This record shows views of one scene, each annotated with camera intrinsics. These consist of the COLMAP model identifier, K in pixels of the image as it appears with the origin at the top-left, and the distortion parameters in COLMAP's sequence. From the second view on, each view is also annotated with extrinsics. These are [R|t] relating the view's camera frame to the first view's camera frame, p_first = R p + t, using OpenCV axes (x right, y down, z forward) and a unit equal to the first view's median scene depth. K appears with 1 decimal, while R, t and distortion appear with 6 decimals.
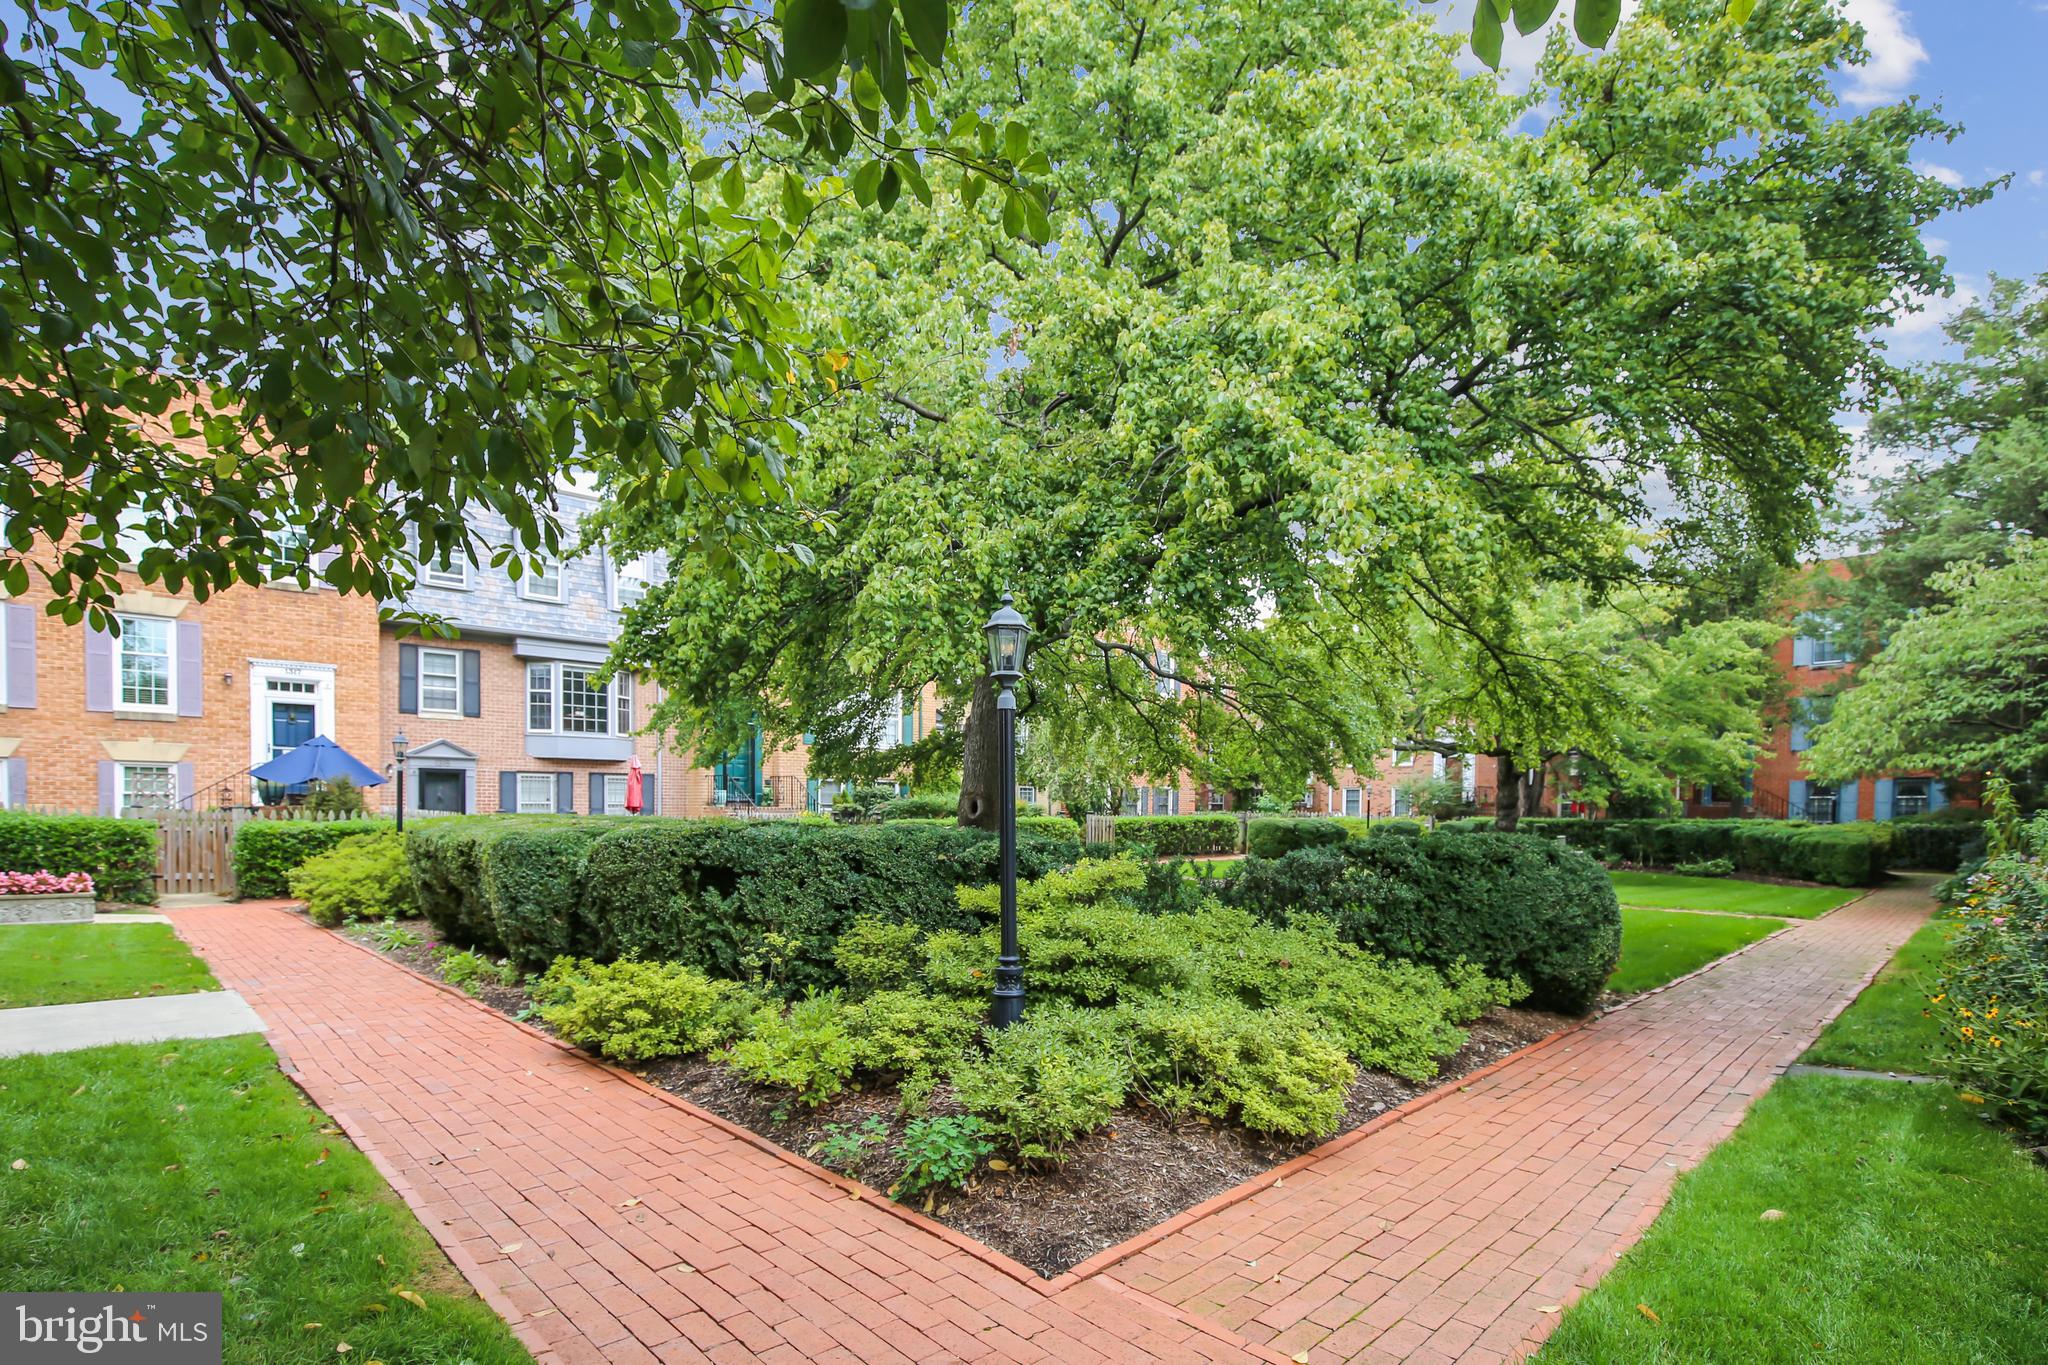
lens RADIAL K [[945.5, 0, 1083.4], [0, 945.5, 833.4], [0, 0, 1]] dist [0.001728, -0.000539]
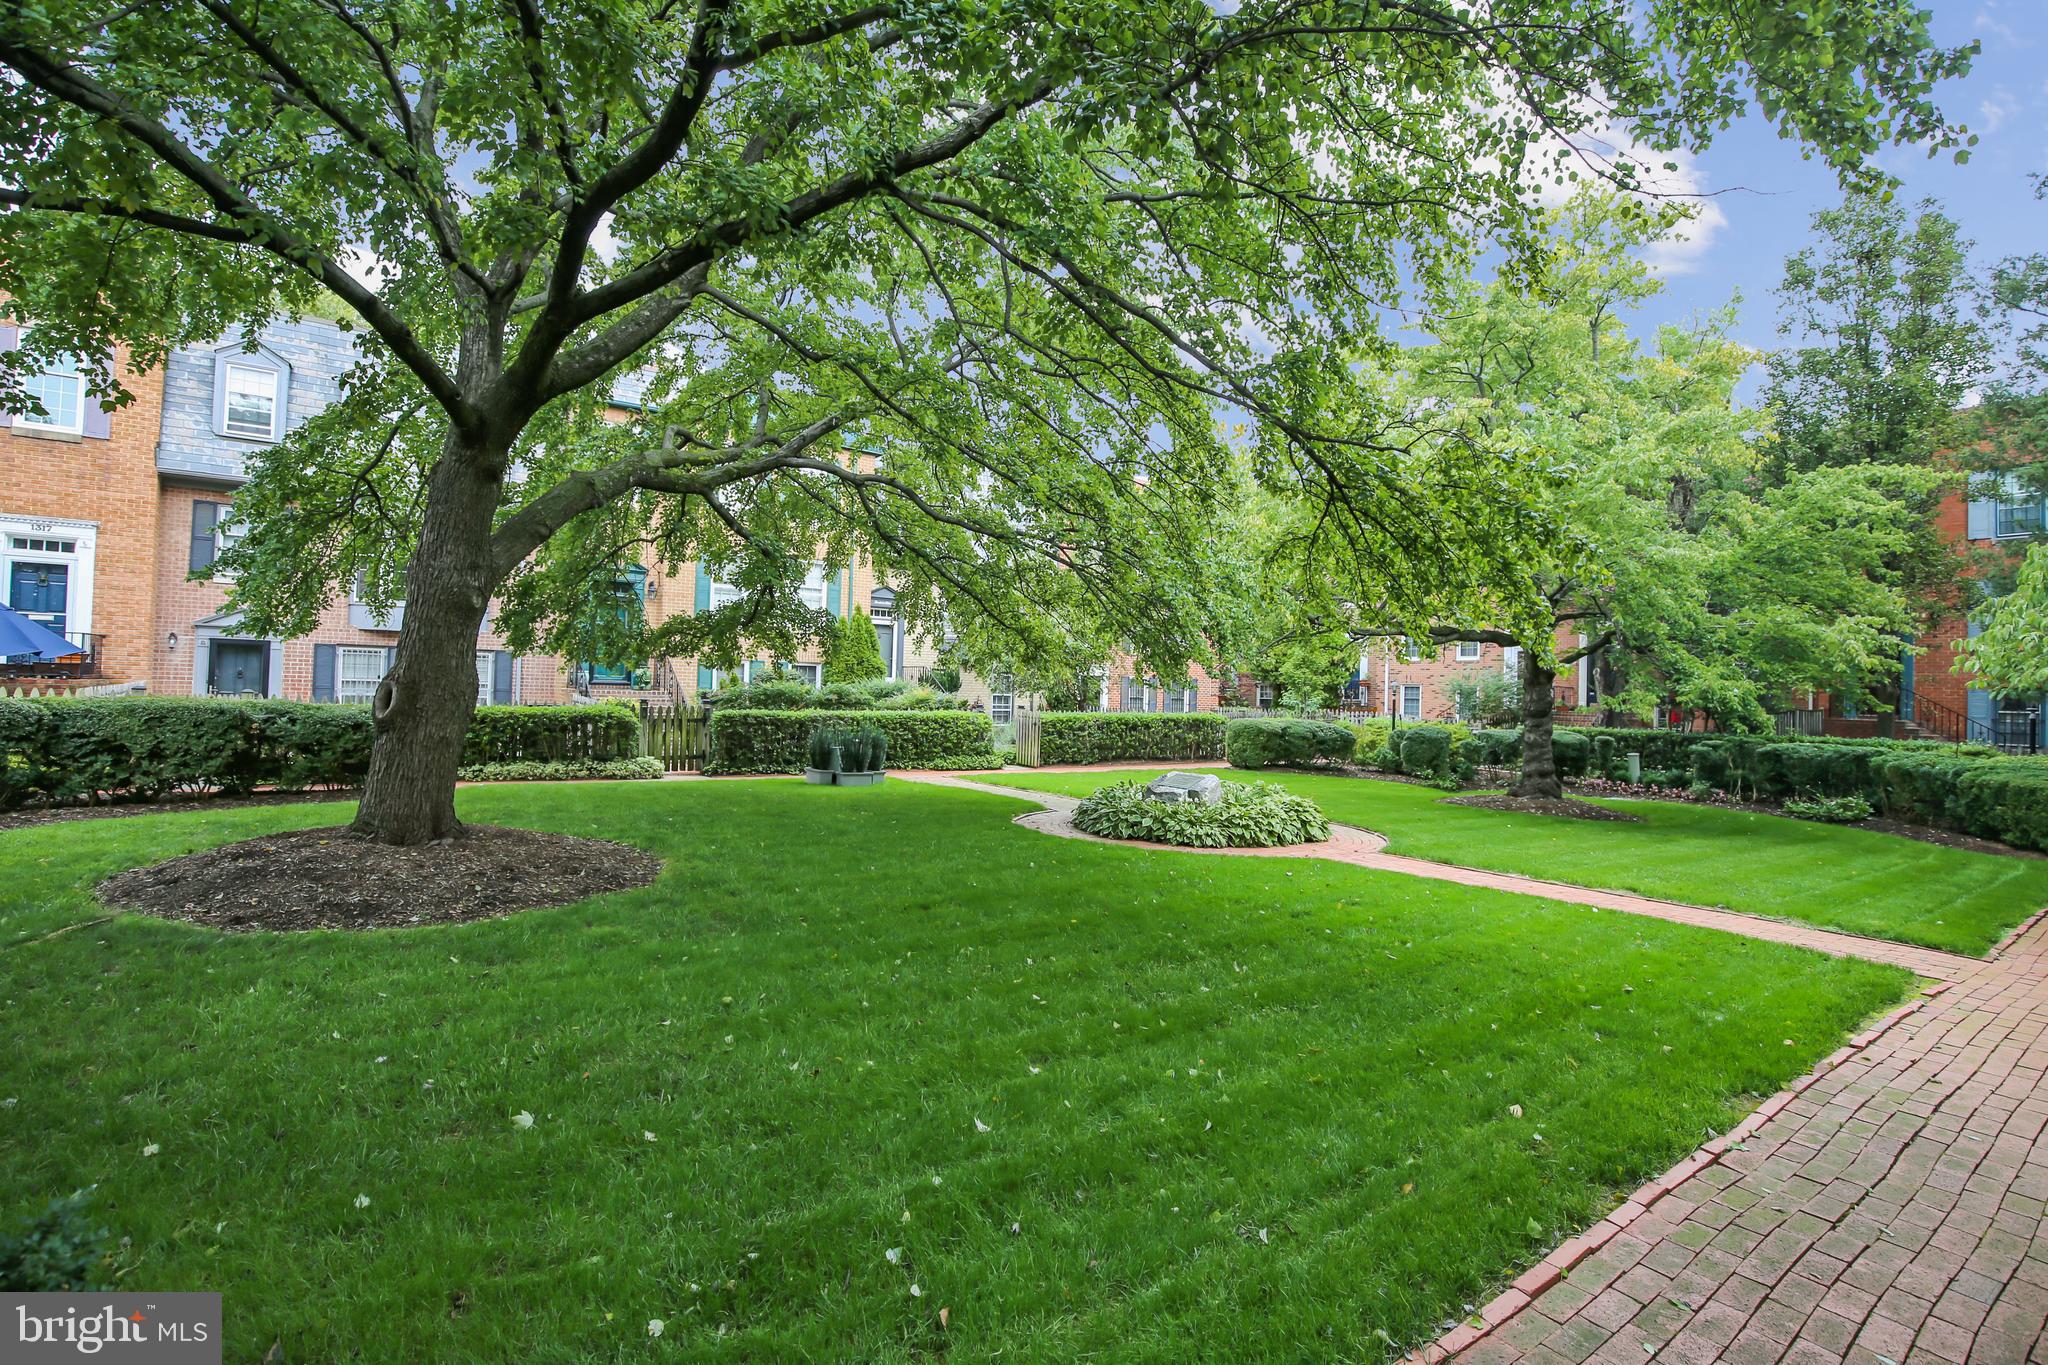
lens RADIAL K [[945.5, 0, 1020.2], [0, 945.5, 667.6], [0, 0, 1]] dist [0.001728, -0.000539]
pose [[0.988084, 0.020225, -0.152580, 0.178430], [-0.029164, 0.997972, -0.056573, -0.012688], [0.151126, 0.060348, 0.986671, 0.217890]]
